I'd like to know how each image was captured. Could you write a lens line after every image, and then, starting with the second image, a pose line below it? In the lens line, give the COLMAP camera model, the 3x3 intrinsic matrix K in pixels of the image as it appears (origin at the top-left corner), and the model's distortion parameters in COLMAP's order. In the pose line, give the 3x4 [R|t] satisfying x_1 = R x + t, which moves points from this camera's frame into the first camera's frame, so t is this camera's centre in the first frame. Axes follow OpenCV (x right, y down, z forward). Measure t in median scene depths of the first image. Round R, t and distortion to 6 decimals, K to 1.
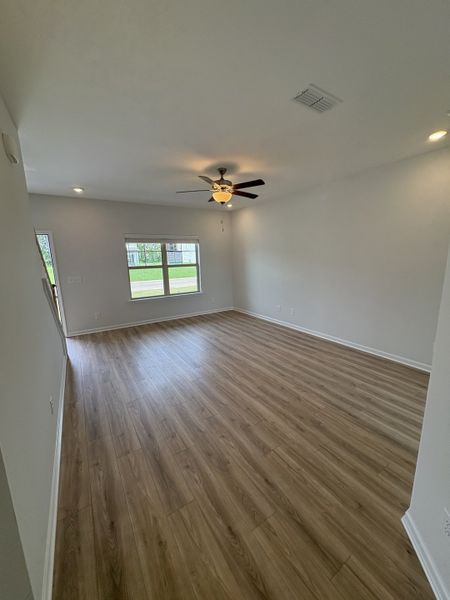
lens RADIAL K [[237.2, 0, 222.7], [0, 237.2, 300.5], [0, 0, 1]] dist [-0.000338, -0.000330]
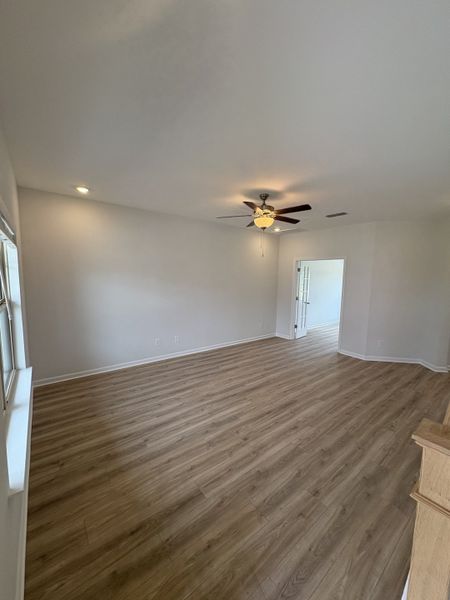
lens RADIAL K [[237.2, 0, 227.1], [0, 237.2, 300.3], [0, 0, 1]] dist [-0.000338, -0.000330]
pose [[-0.106232, -0.084279, 0.990763, -0.834235], [0.167458, 0.980653, 0.101374, -0.214097], [-0.980139, 0.176681, -0.090064, 1.097815]]
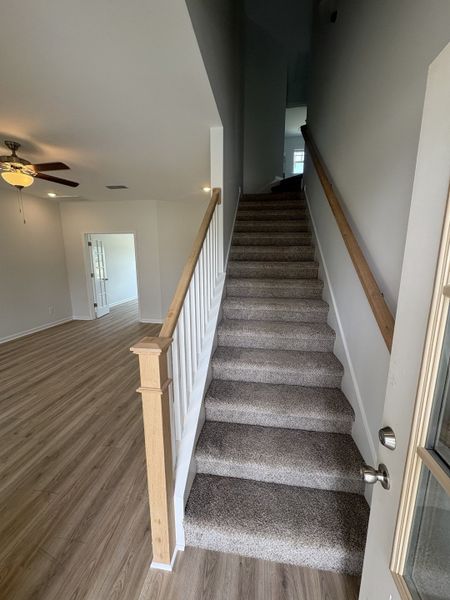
lens RADIAL K [[237.2, 0, 226.2], [0, 237.2, 301.1], [0, 0, 1]] dist [-0.000338, -0.000330]
pose [[-0.760187, -0.100661, 0.641859, -0.910623], [0.136277, 0.941244, 0.309013, -0.178608], [-0.635251, 0.322379, -0.701803, 1.053423]]
